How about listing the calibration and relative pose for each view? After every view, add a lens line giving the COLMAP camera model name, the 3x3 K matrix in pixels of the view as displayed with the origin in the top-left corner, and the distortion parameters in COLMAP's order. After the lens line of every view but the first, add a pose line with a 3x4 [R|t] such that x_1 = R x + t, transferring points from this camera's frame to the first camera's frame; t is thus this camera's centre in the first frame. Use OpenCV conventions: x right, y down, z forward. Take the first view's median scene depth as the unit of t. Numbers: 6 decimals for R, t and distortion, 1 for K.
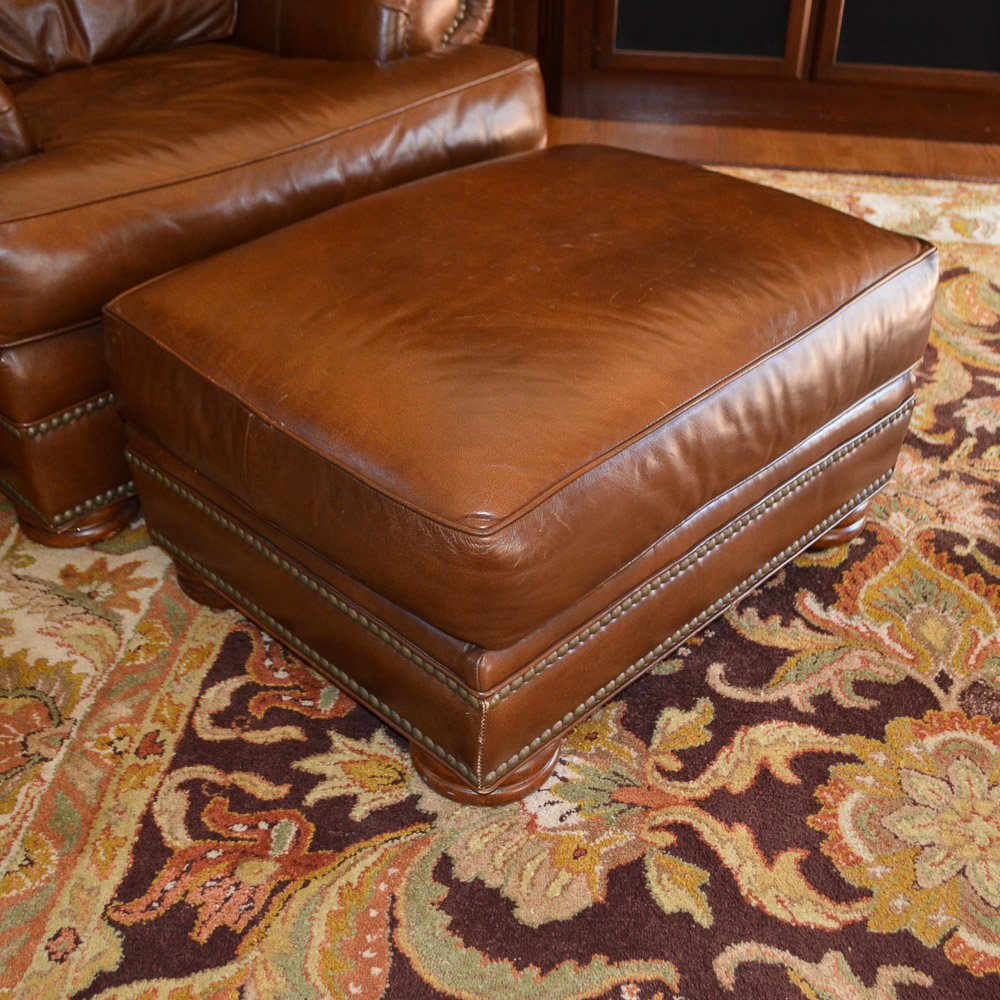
lens RADIAL K [[1210.5, 0, 500.4], [0, 1210.5, 500.0], [0, 0, 1]] dist [-0.081806, 0.000000]
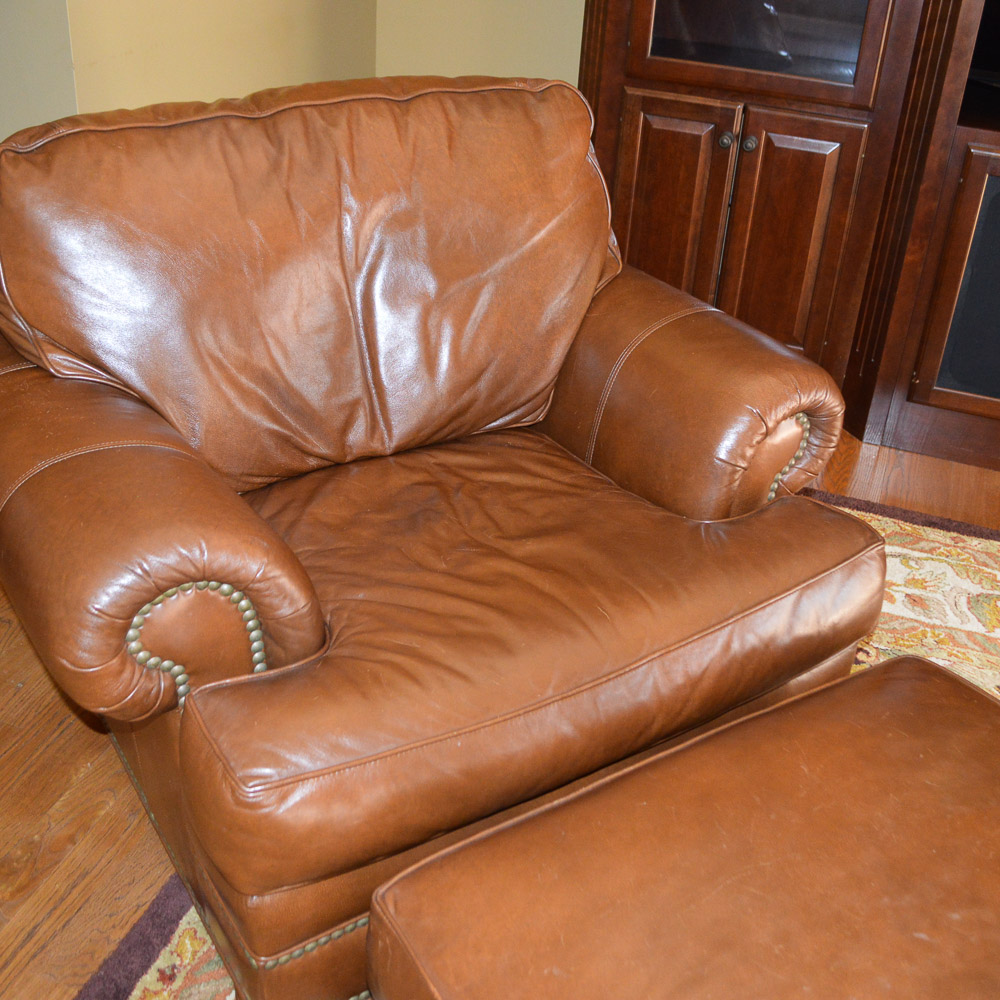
lens RADIAL K [[1210.5, 0, 505.4], [0, 1210.5, 504.7], [0, 0, 1]] dist [-0.081806, 0.000000]
pose [[0.974379, 0.157282, -0.160772, -0.121437], [-0.168763, 0.983807, -0.060360, -0.350041], [0.148675, 0.085946, 0.985144, 0.104723]]
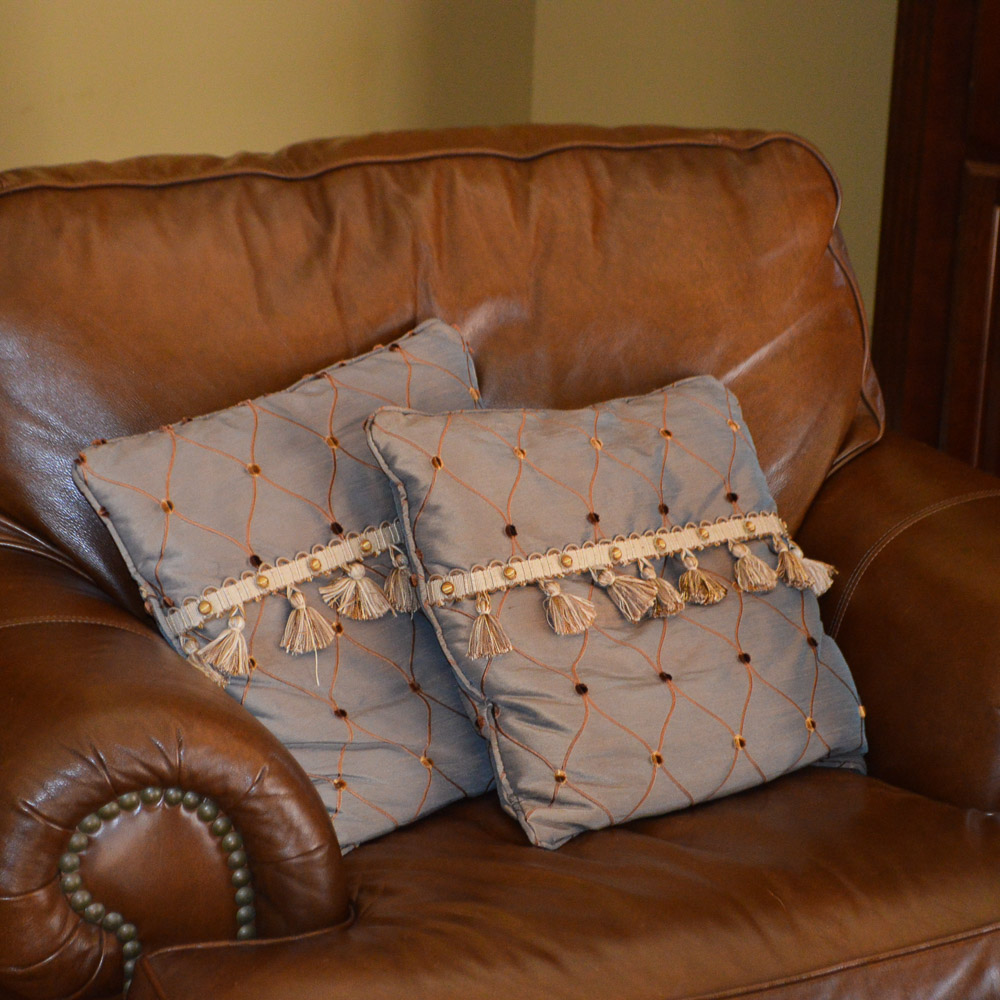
lens RADIAL K [[2976.5, 0, 496.7], [0, 2976.5, 500.9], [0, 0, 1]] dist [-0.011888, 0.000000]
pose [[0.938211, 0.130684, -0.320439, 0.128230], [-0.222083, 0.937503, -0.267894, -0.100352], [0.265403, 0.322506, 0.908598, -0.392972]]
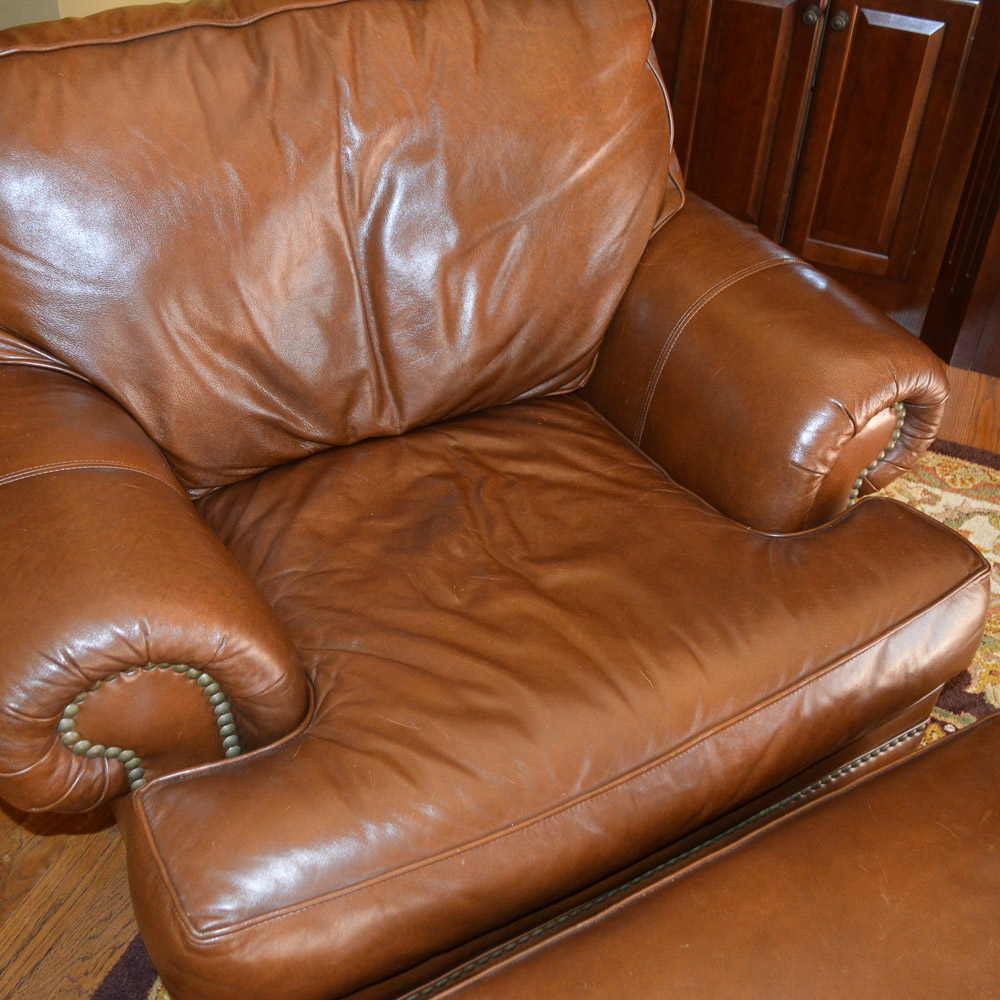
lens RADIAL K [[1210.5, 0, 503.4], [0, 1210.5, 500.8], [0, 0, 1]] dist [-0.081806, 0.000000]
pose [[0.963364, 0.198655, -0.180182, -0.156032], [-0.187148, 0.979155, 0.078936, -0.487900], [0.192107, -0.042323, 0.980461, 0.277710]]
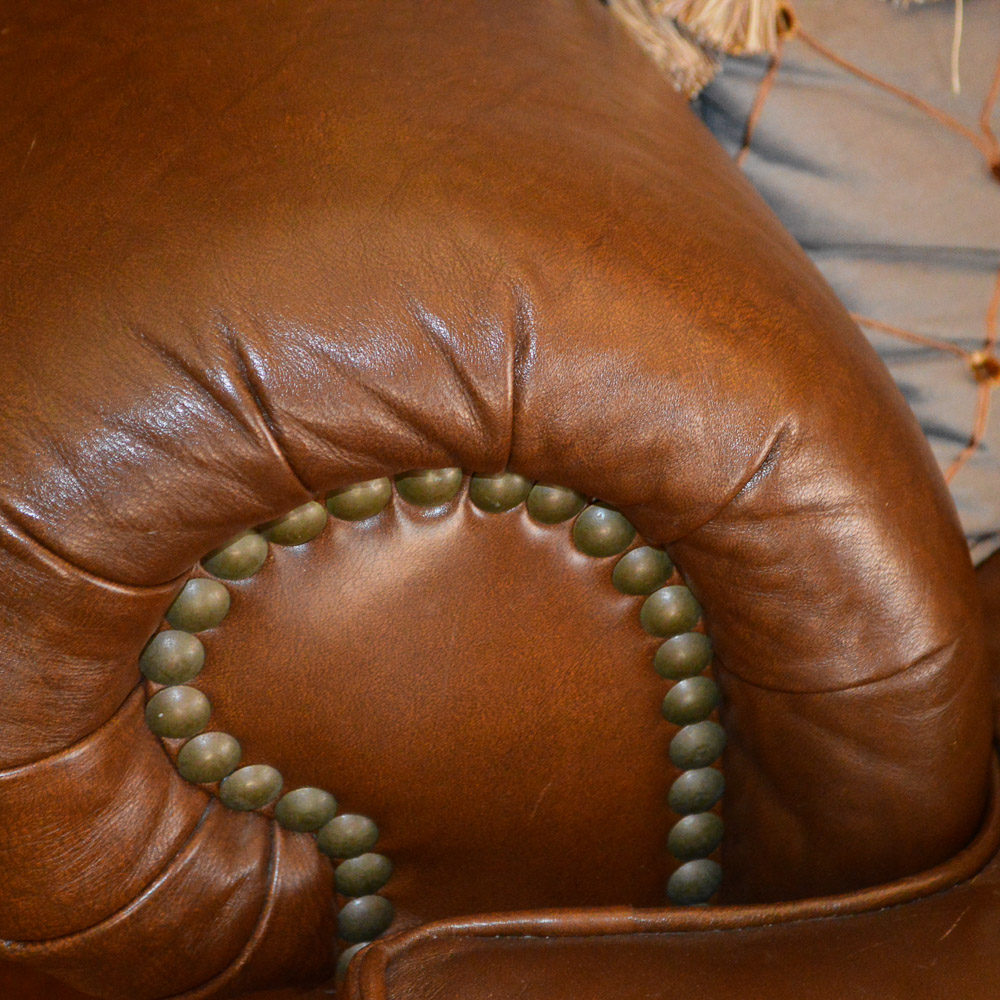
lens RADIAL K [[2976.5, 0, 504.5], [0, 2976.5, 504.4], [0, 0, 1]] dist [-0.011888, 0.000000]
pose [[0.853335, 0.318676, -0.412631, -0.255408], [-0.324979, 0.944003, 0.056988, -0.335133], [0.407686, 0.085466, 0.909114, 0.469951]]
